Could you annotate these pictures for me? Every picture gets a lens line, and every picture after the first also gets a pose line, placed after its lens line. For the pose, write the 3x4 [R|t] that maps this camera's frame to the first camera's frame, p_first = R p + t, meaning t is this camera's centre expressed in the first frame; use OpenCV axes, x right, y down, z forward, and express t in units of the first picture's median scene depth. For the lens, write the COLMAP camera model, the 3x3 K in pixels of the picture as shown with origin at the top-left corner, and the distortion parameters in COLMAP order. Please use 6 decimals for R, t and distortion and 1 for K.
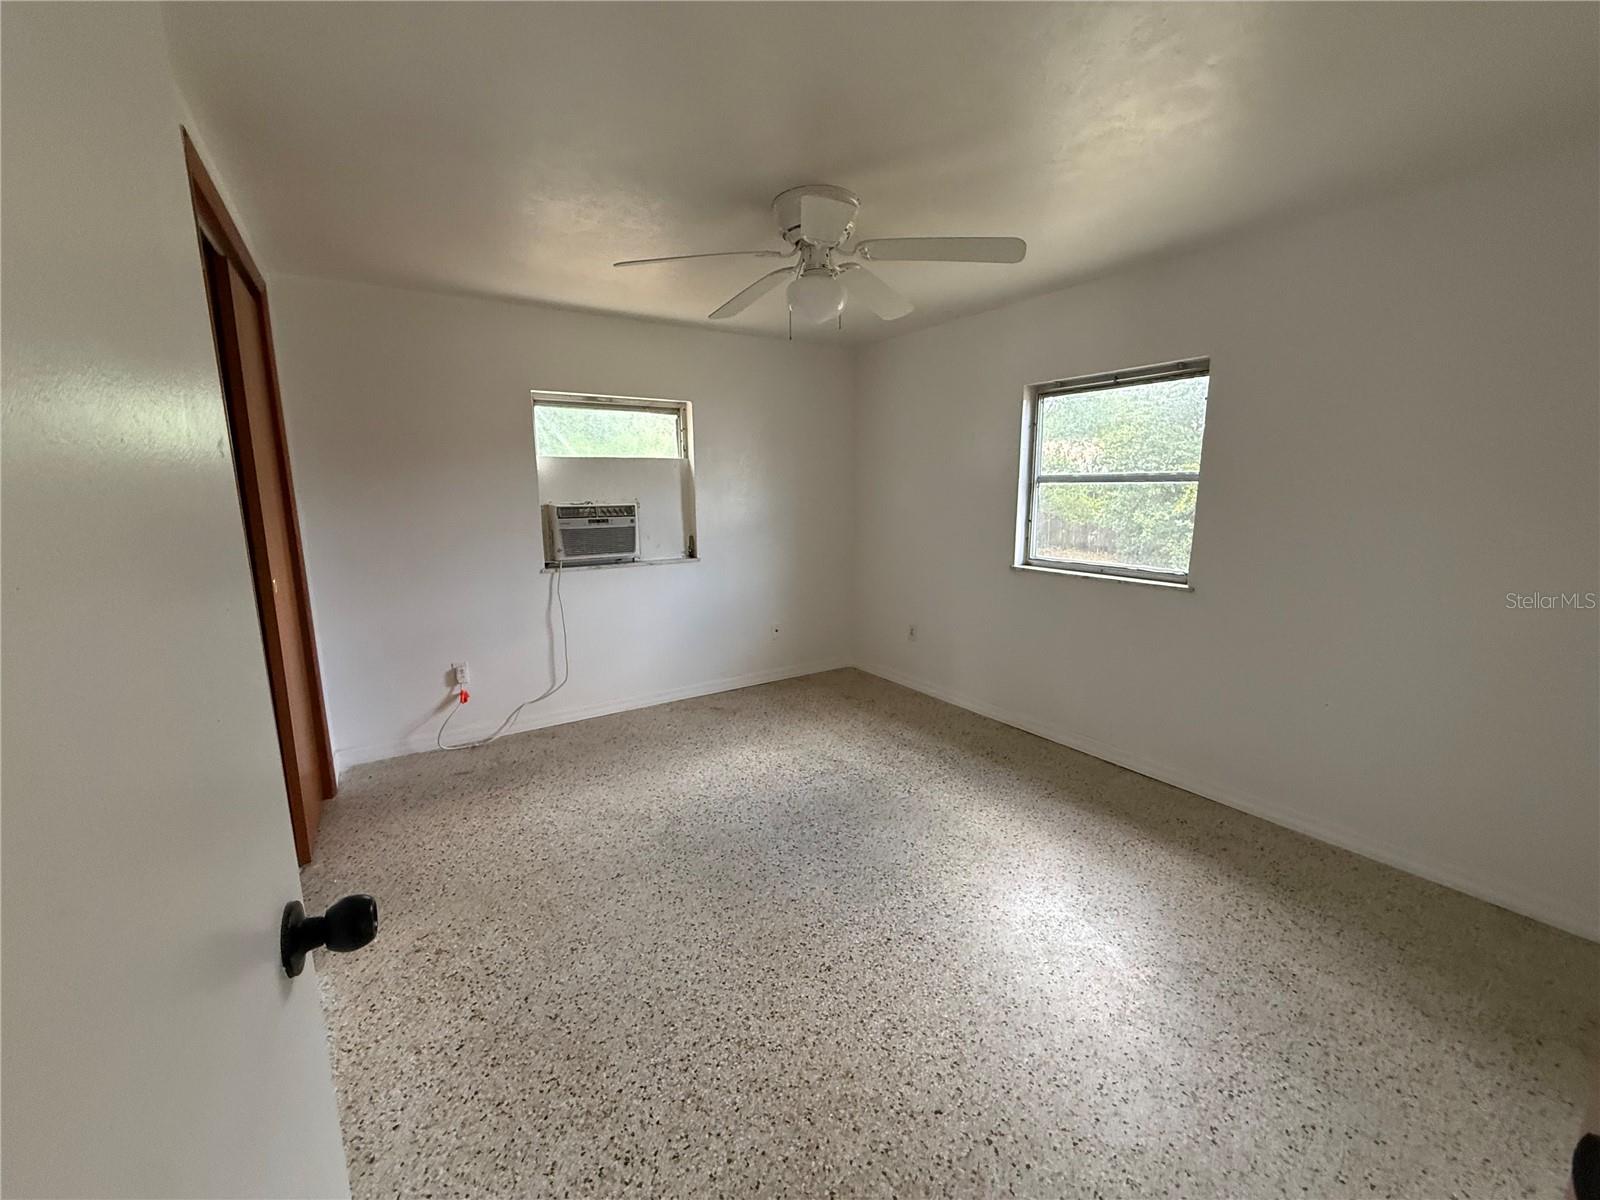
lens RADIAL K [[628.5, 0, 798.5], [0, 628.5, 604.2], [0, 0, 1]] dist [0.000190, -0.000267]
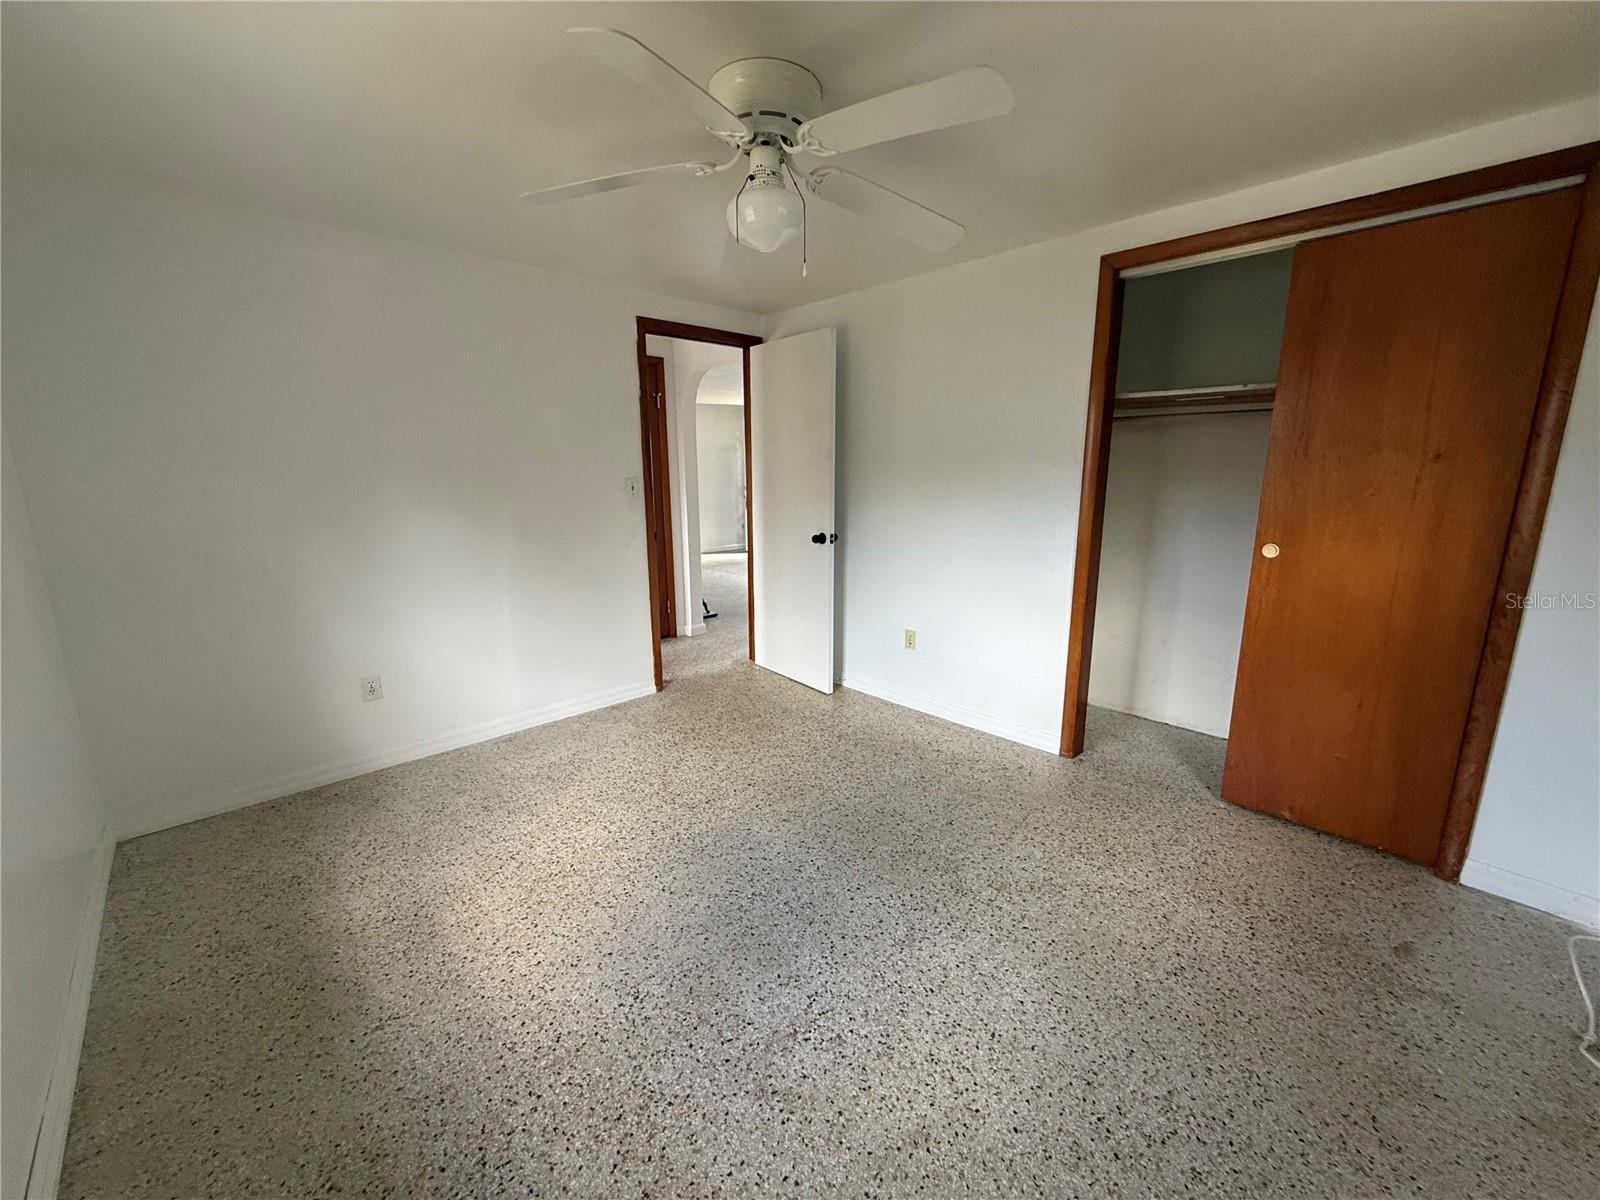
lens RADIAL K [[628.5, 0, 798.5], [0, 628.5, 604.2], [0, 0, 1]] dist [0.000190, -0.000267]
pose [[-0.982923, 0.052768, -0.176289, 0.130429], [-0.019952, 0.921794, 0.387166, -0.303785], [0.182932, 0.384072, -0.905000, 1.644158]]
